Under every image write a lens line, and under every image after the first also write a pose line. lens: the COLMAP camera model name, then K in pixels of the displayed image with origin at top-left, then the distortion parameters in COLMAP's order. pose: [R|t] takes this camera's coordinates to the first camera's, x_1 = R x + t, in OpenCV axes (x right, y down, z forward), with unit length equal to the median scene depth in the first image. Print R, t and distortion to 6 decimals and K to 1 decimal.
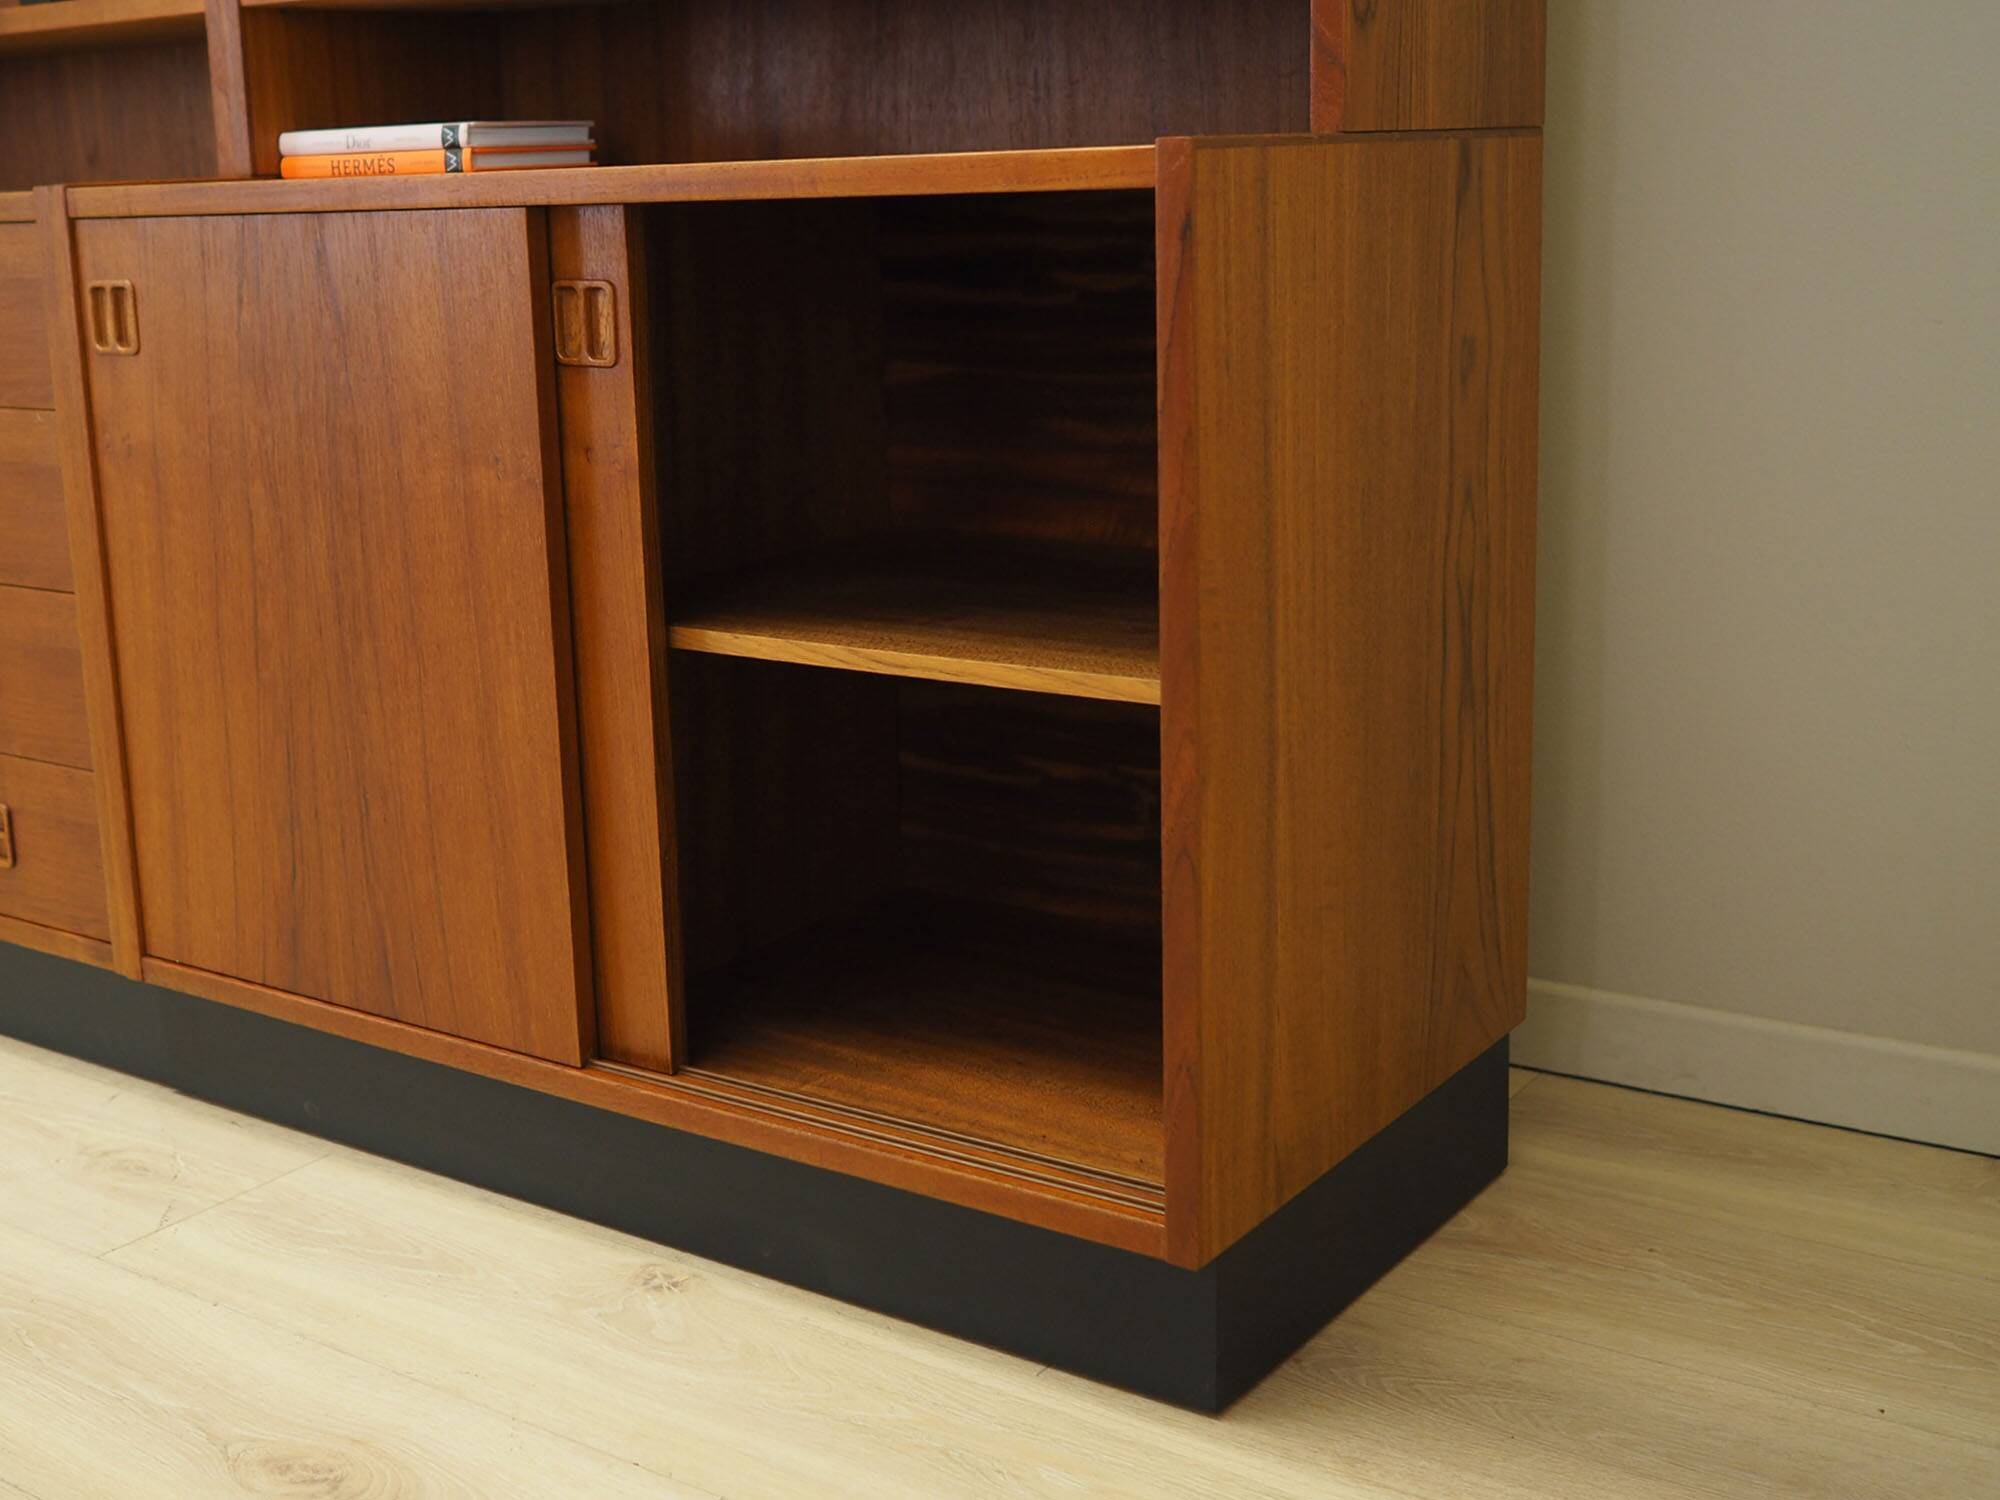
lens RADIAL K [[2401.6, 0, 832.0], [0, 2401.6, 713.4], [0, 0, 1]] dist [-0.029205, 0.000000]
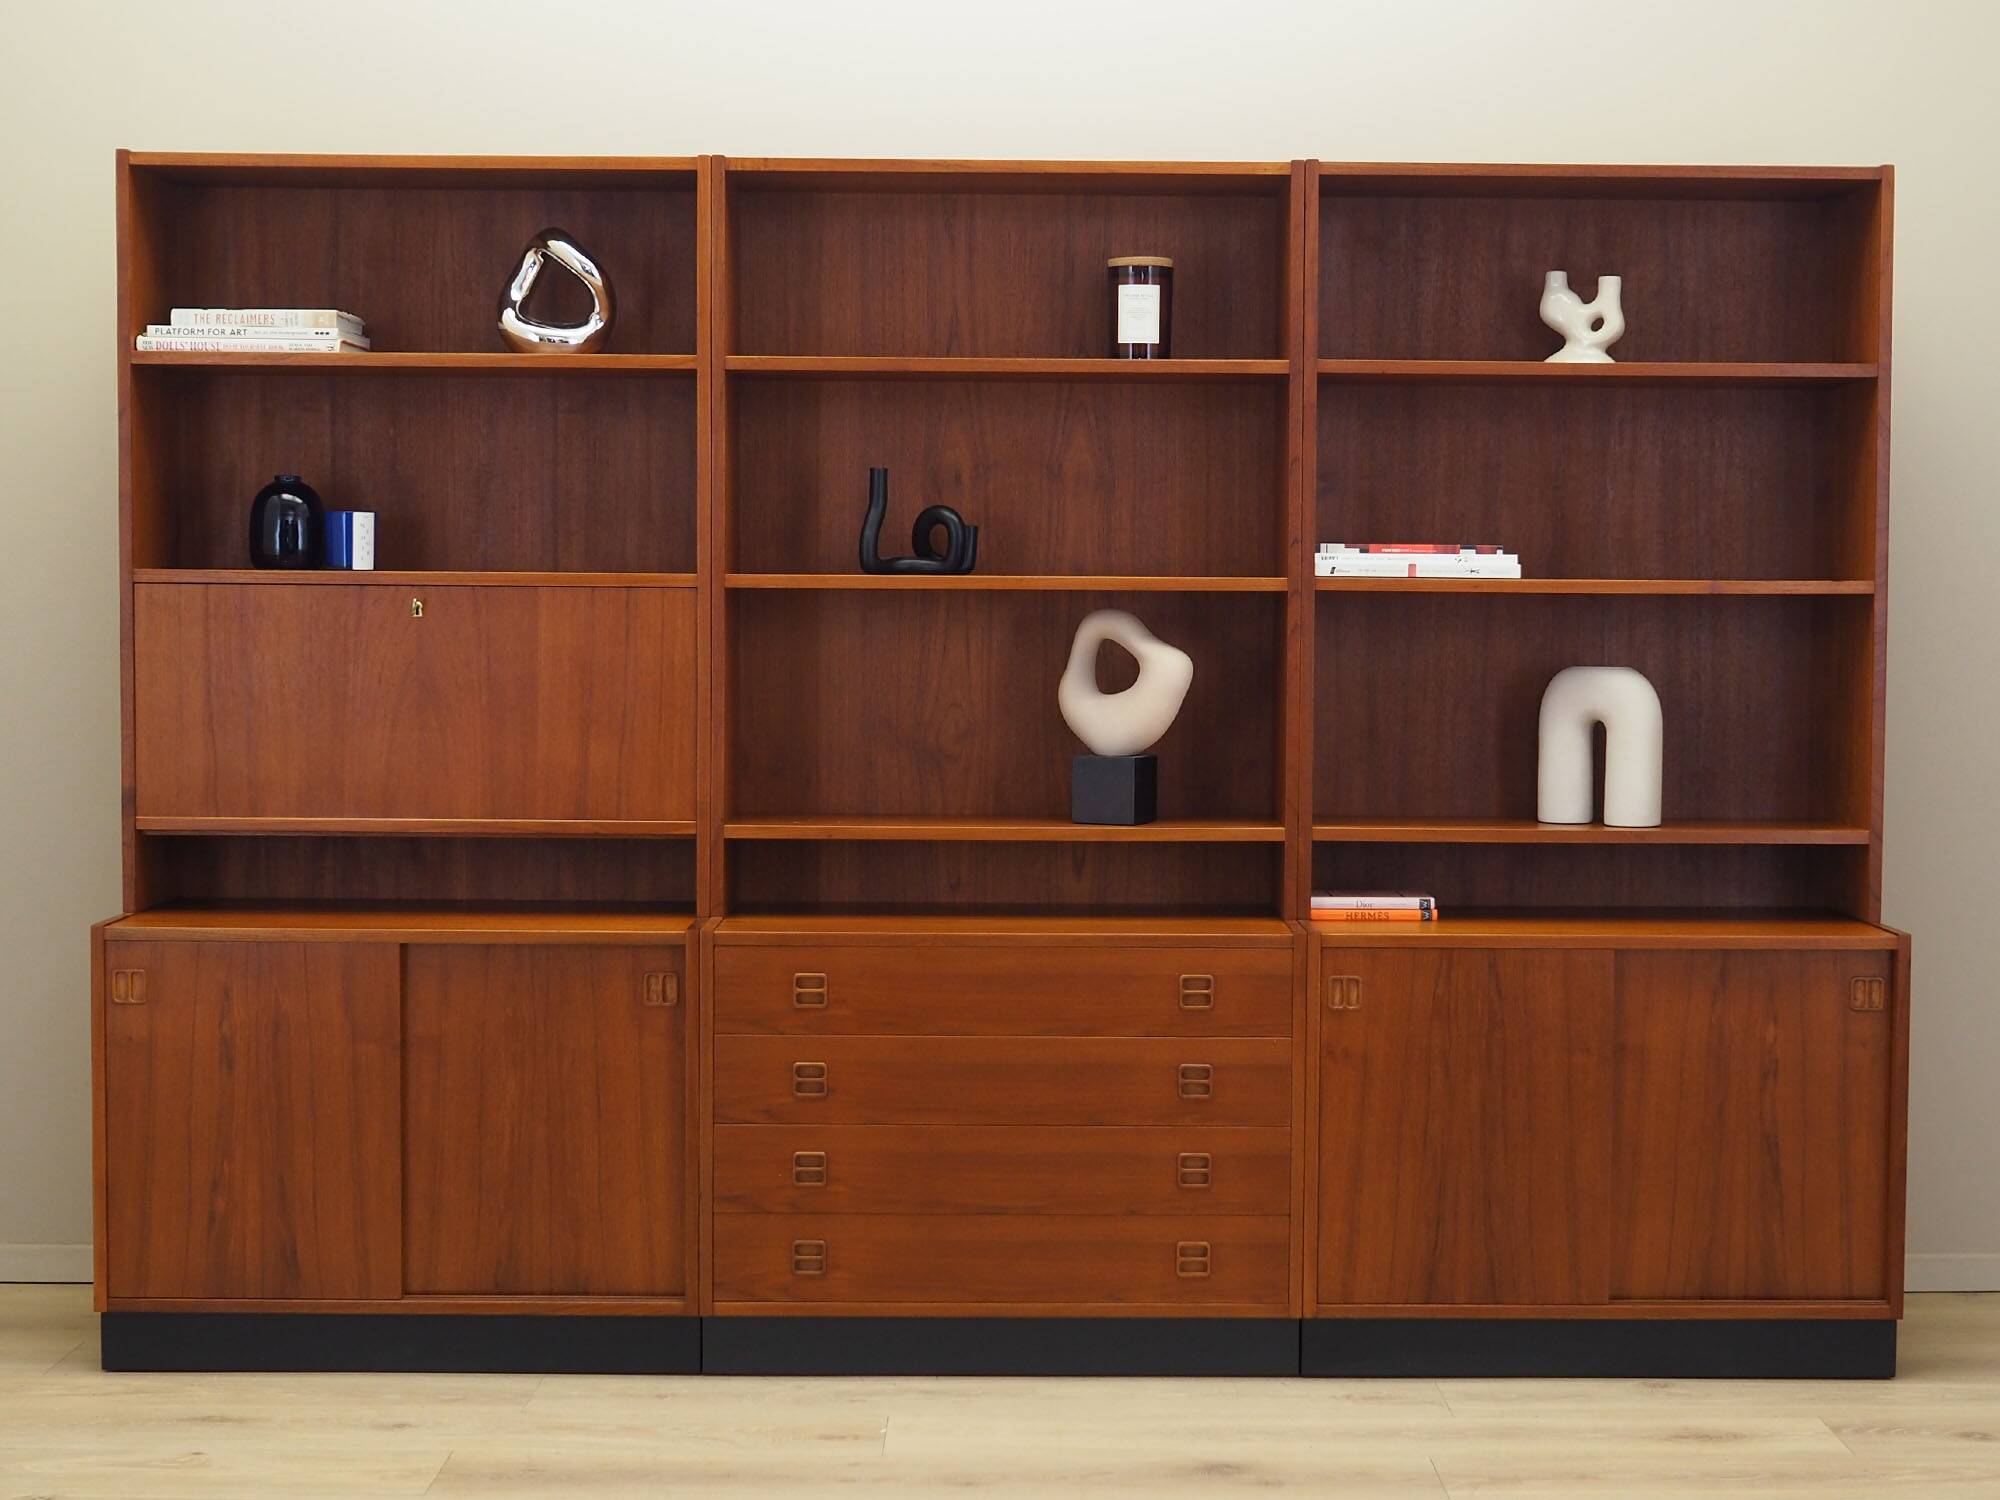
lens RADIAL K [[2938.8, 0, 1018.9], [0, 2938.8, 812.9], [0, 0, 1]] dist [-0.015980, 0.000000]
pose [[0.796828, -0.003078, 0.604199, -2.177367], [0.100385, 0.986763, -0.127363, -0.019003], [-0.595809, 0.162139, 0.786589, -0.949632]]
